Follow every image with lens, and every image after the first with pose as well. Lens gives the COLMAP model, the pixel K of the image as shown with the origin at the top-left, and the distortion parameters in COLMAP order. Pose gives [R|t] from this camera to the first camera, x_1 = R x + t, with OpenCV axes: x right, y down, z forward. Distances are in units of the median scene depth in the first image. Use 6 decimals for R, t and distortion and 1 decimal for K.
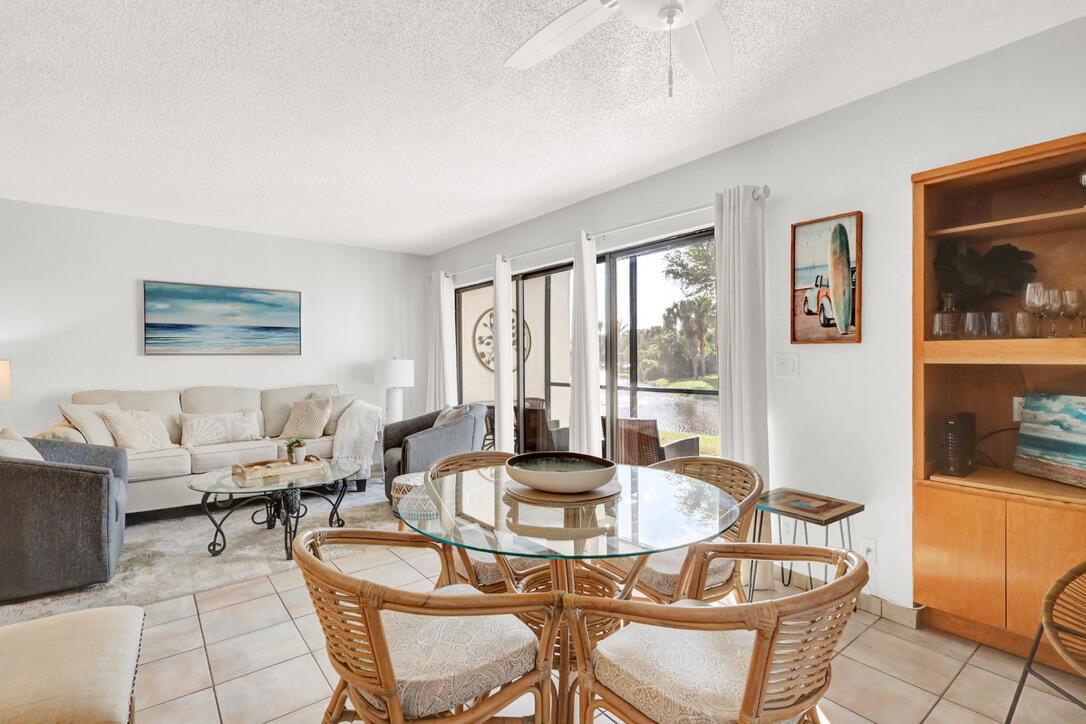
lens RADIAL K [[507.8, 0, 538.8], [0, 507.8, 355.6], [0, 0, 1]] dist [0.000847, 0.001489]
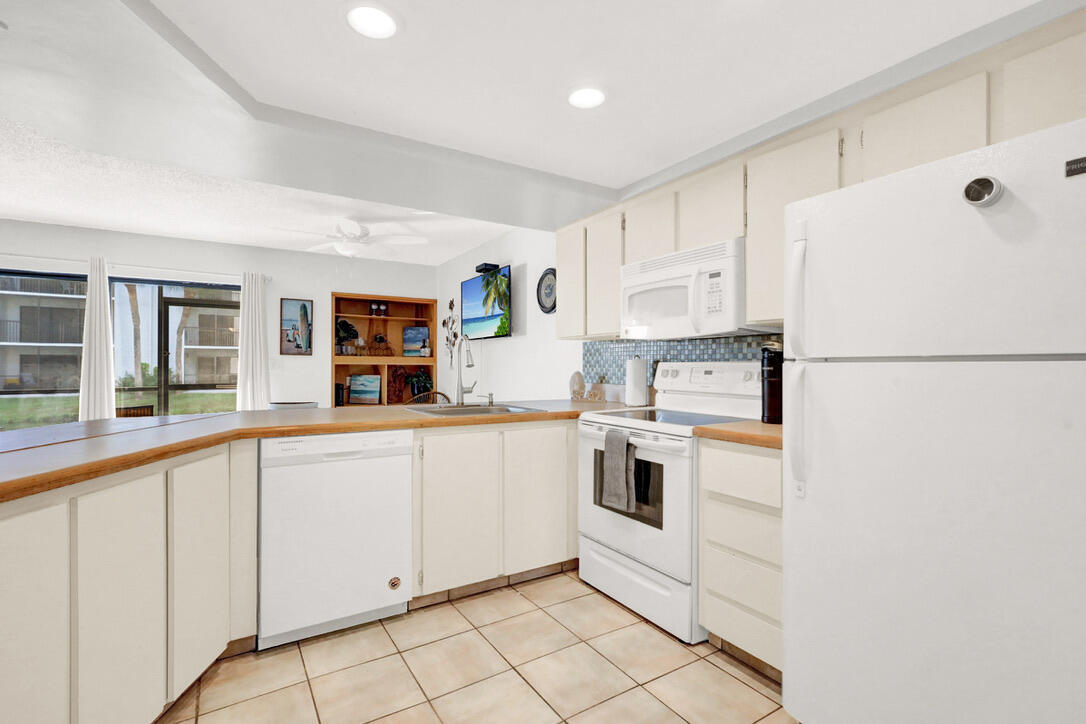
lens RADIAL K [[507.8, 0, 549.7], [0, 507.8, 363.4], [0, 0, 1]] dist [0.000847, 0.001489]
pose [[0.101733, 0.008068, 0.994779, -0.899104], [-0.009355, 0.999931, -0.007153, 0.009849], [-0.994768, -0.008578, 0.101802, -0.192836]]
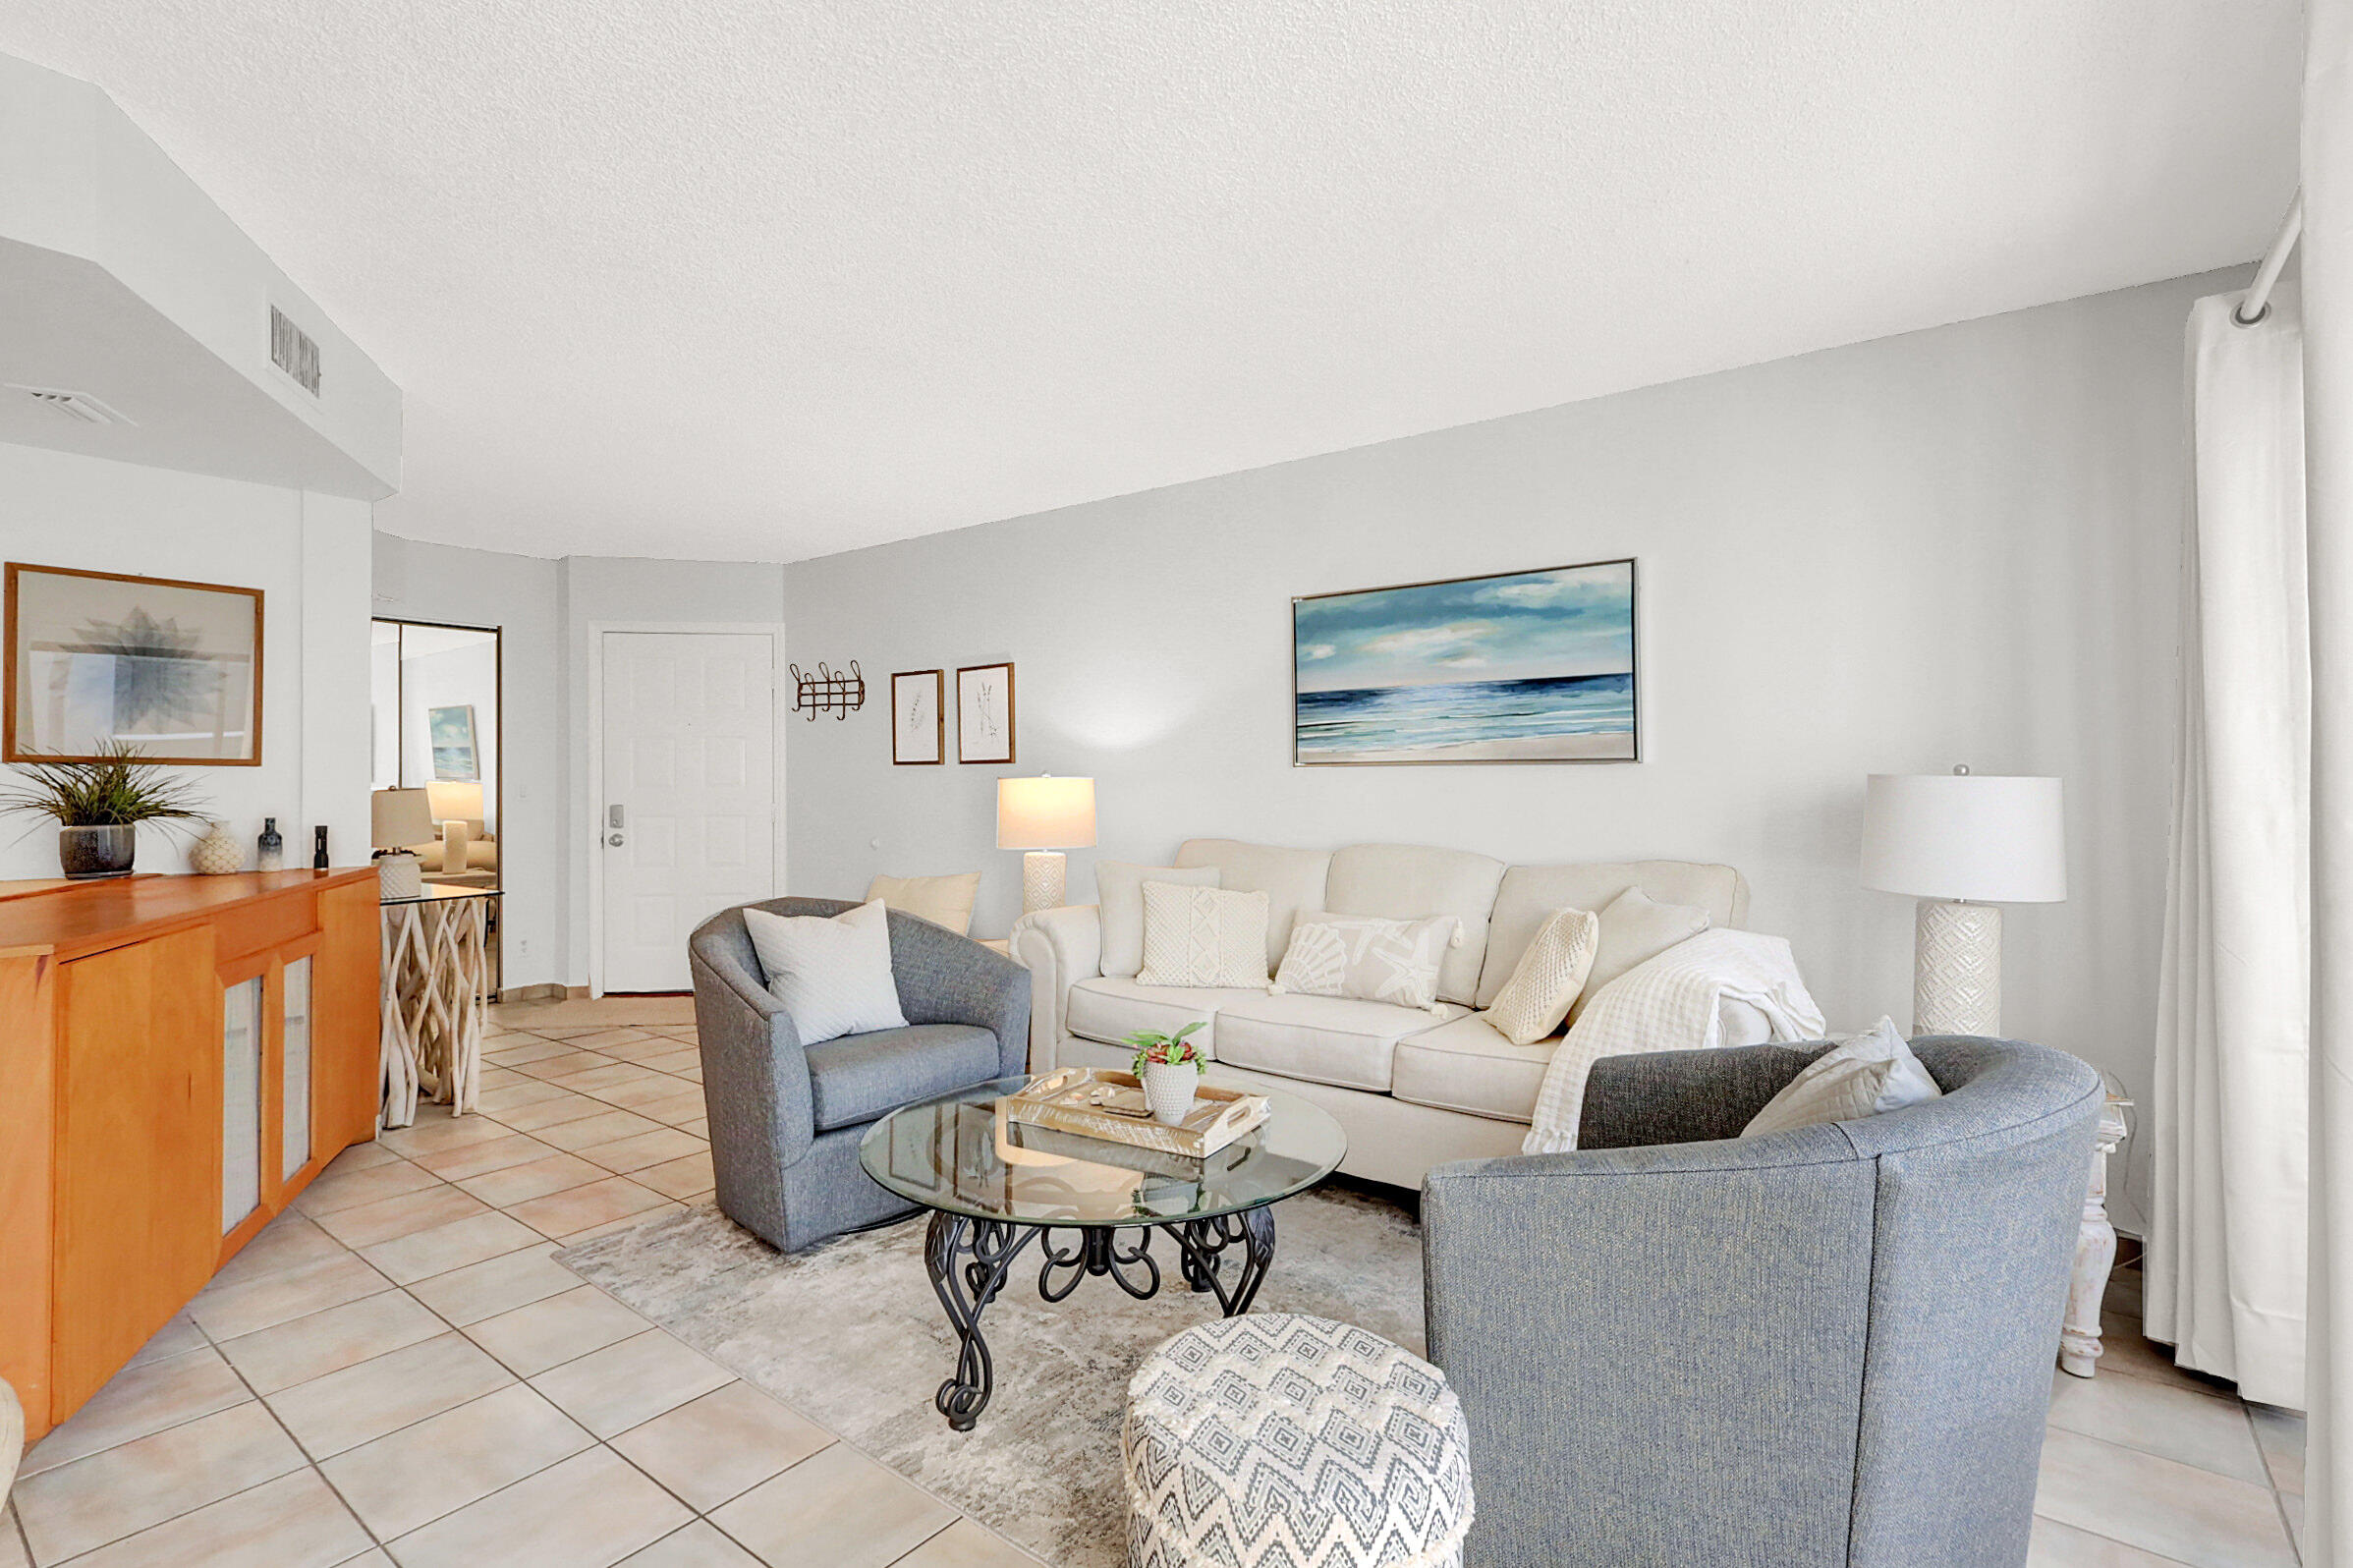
lens RADIAL K [[1100.2, 0, 1191.6], [0, 1100.2, 781.0], [0, 0, 1]] dist [0.000847, 0.001489]
pose [[0.259442, 0.002738, -0.965755, 0.131300], [0.005282, 0.999977, 0.004254, 0.007751], [0.965744, -0.006205, 0.259422, 0.671074]]
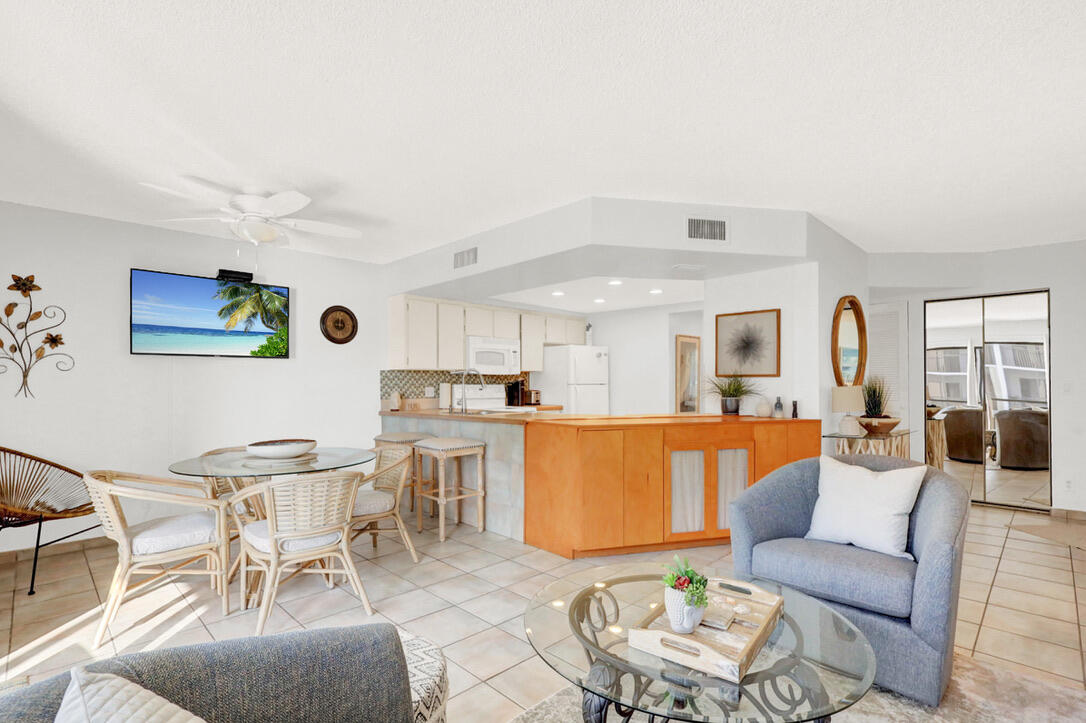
lens RADIAL K [[507.8, 0, 536.5], [0, 507.8, 385.7], [0, 0, 1]] dist [0.000847, 0.001489]
pose [[-0.995037, 0.009909, -0.099008, -0.252868], [0.010393, 0.999936, -0.004367, 0.012561], [0.098958, -0.005374, -0.995077, 1.101163]]
